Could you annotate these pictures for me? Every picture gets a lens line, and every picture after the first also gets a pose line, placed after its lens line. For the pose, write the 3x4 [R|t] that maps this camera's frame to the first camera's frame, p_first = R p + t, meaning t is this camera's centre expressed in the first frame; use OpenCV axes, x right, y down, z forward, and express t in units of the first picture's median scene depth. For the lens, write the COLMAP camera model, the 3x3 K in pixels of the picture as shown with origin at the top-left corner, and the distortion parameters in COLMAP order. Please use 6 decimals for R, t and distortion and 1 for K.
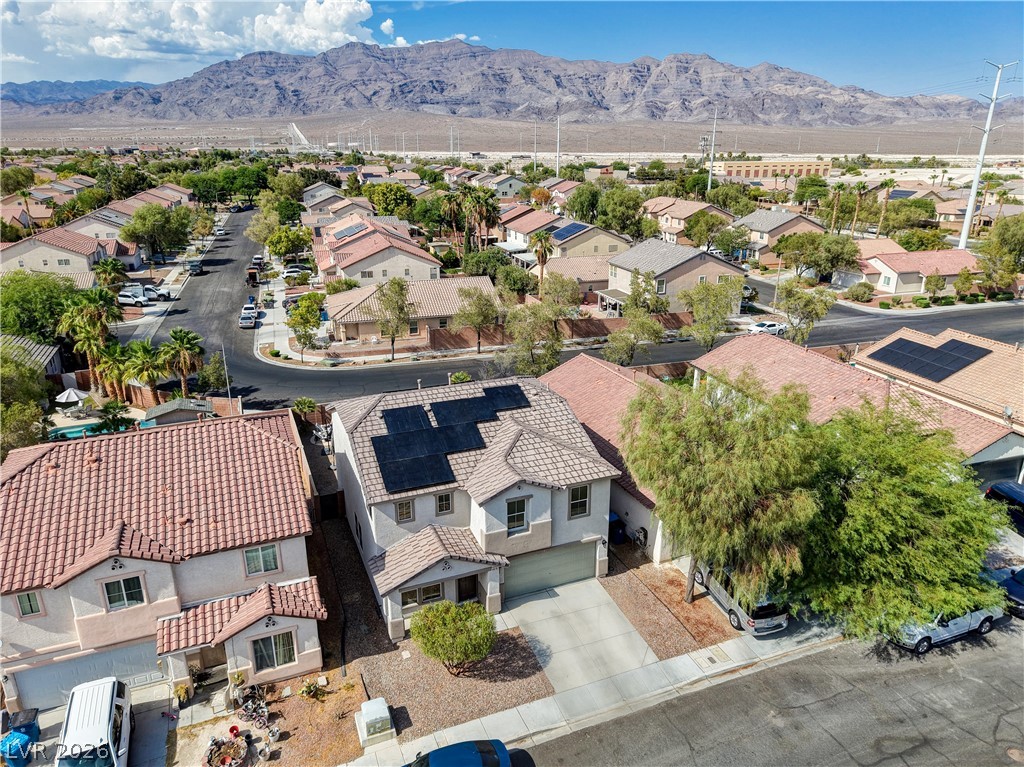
lens RADIAL K [[684.1, 0, 510.5], [0, 684.1, 381.4], [0, 0, 1]] dist [0.023180, -0.023839]
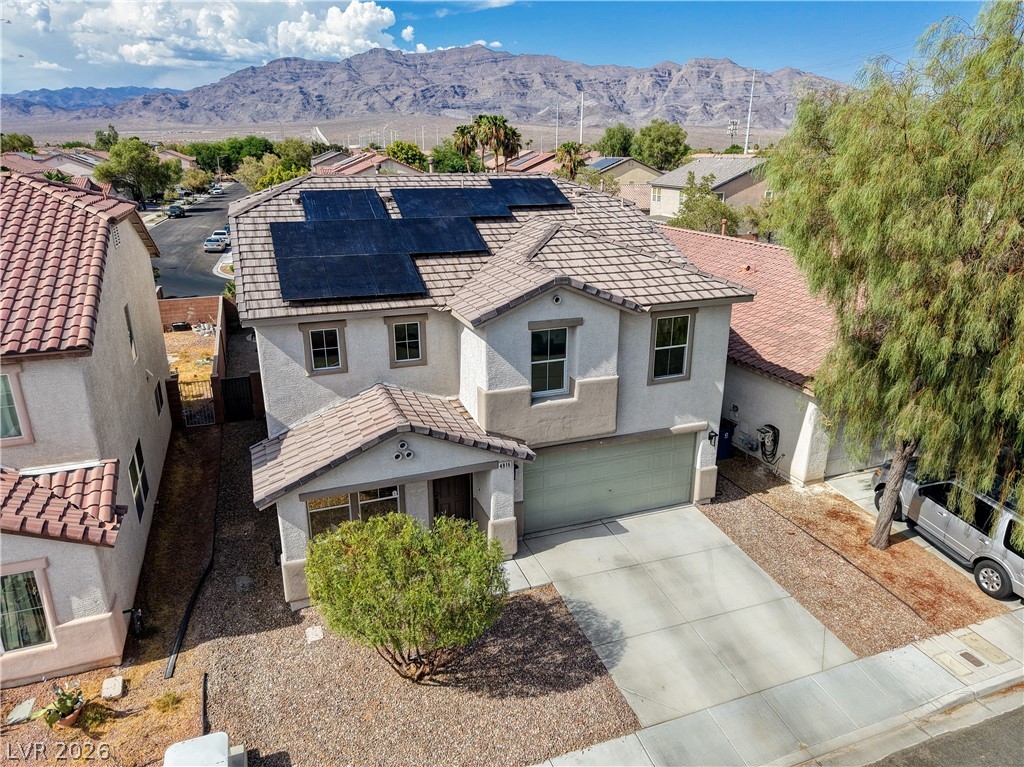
lens RADIAL K [[684.1, 0, 510.5], [0, 684.1, 381.4], [0, 0, 1]] dist [0.023180, -0.023839]
pose [[0.999597, 0.008808, -0.026997, -0.005934], [-0.008876, 0.999958, -0.002430, 0.209317], [0.026974, 0.002669, 0.999633, 0.496116]]
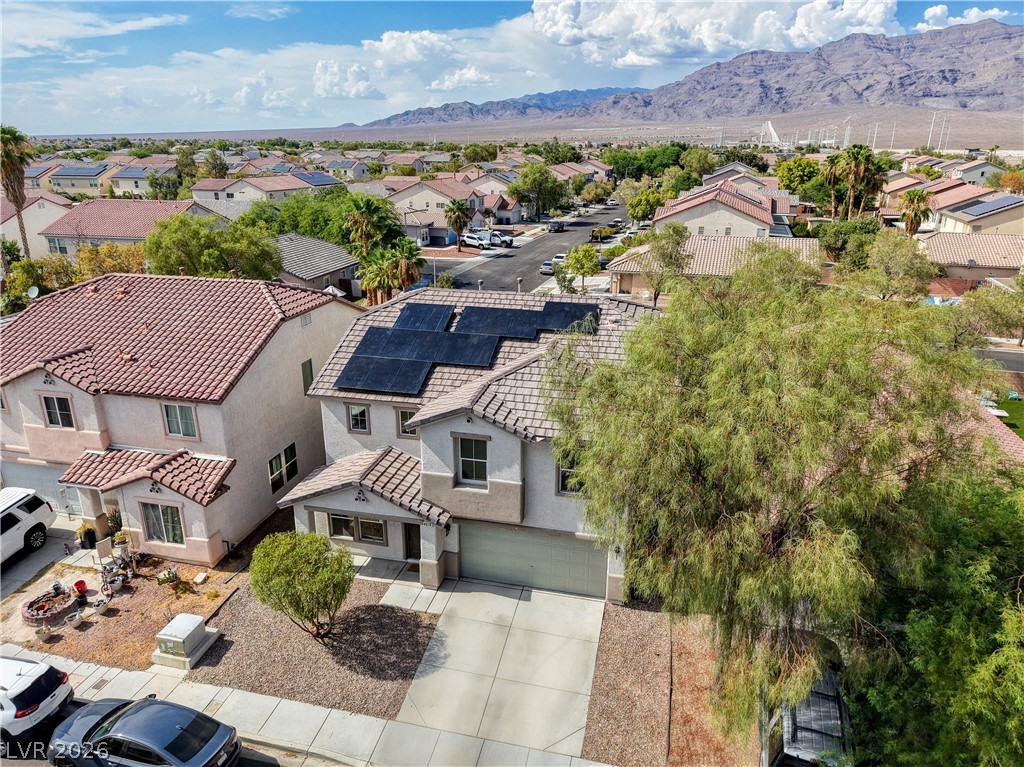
lens RADIAL K [[684.1, 0, 510.5], [0, 684.1, 381.4], [0, 0, 1]] dist [0.023180, -0.023839]
pose [[0.811102, 0.191653, -0.552615, 0.404318], [-0.190086, 0.979881, 0.060834, 0.066047], [0.553156, 0.055702, 0.831213, 0.436053]]
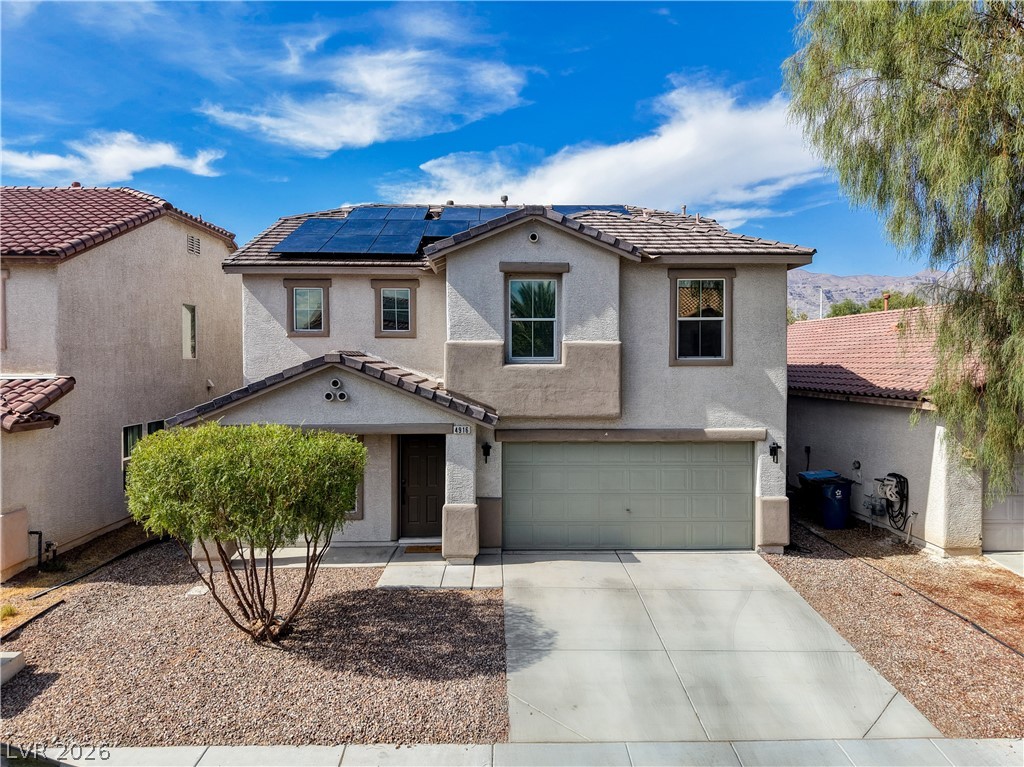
lens RADIAL K [[693.2, 0, 509.8], [0, 693.2, 371.6], [0, 0, 1]] dist [0.010488, -0.005239]
pose [[0.933793, 0.006925, -0.357747, 0.147072], [-0.114797, 0.952758, -0.281200, 0.344546], [0.338899, 0.303651, 0.890474, 0.620398]]
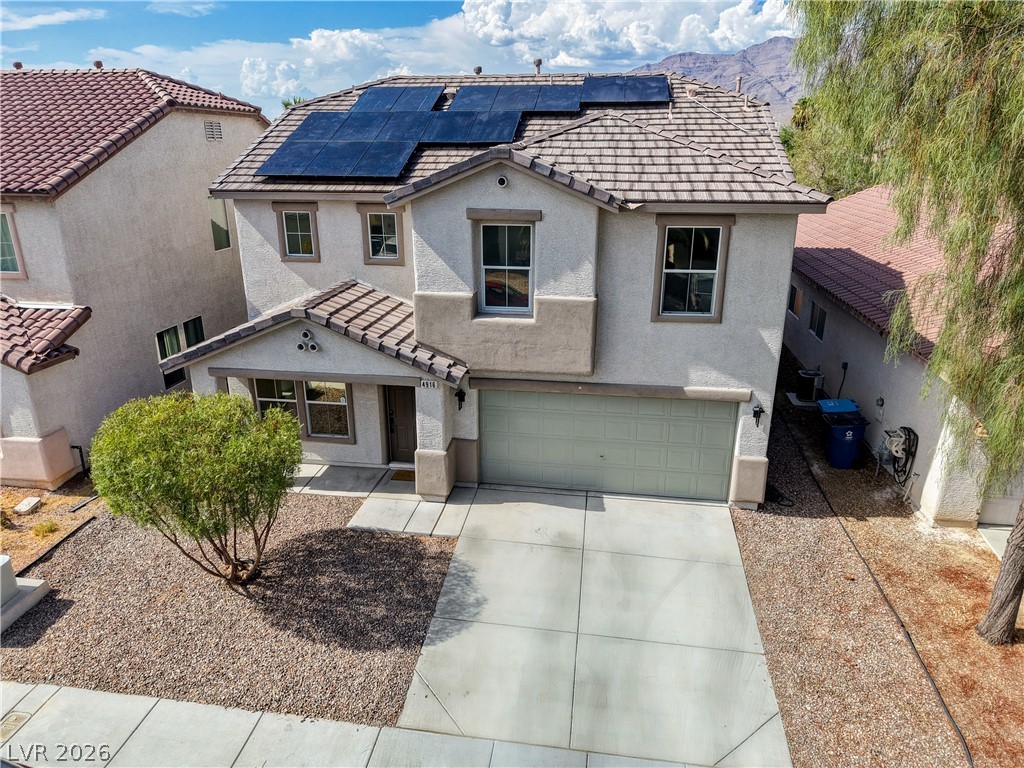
lens RADIAL K [[684.6, 0, 510.6], [0, 684.6, 386.5], [0, 0, 1]] dist [0.011125, -0.007185]
pose [[0.858875, 0.170458, -0.482988, 0.212921], [-0.165026, 0.984804, 0.054103, 0.239108], [0.484871, 0.033238, 0.873954, 0.651144]]
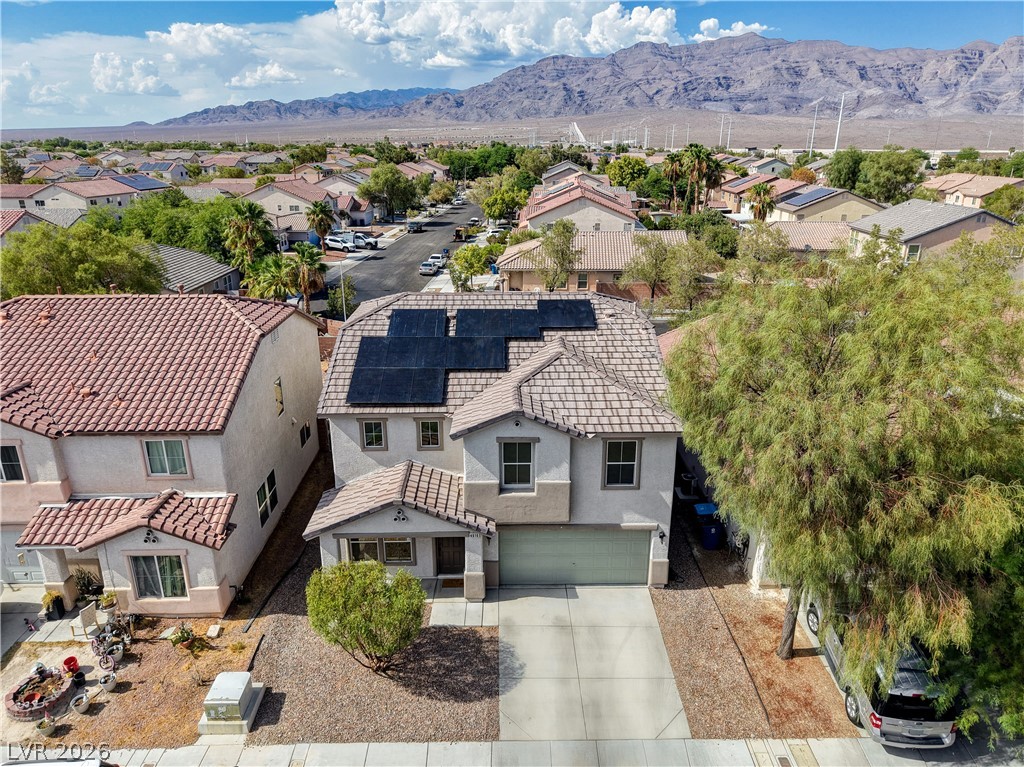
lens RADIAL K [[684.1, 0, 510.5], [0, 684.1, 381.4], [0, 0, 1]] dist [0.023180, -0.023839]
pose [[0.930764, 0.117804, -0.346123, 0.226618], [-0.116589, 0.992880, 0.024410, 0.095984], [0.346534, 0.017634, 0.937872, 0.354727]]
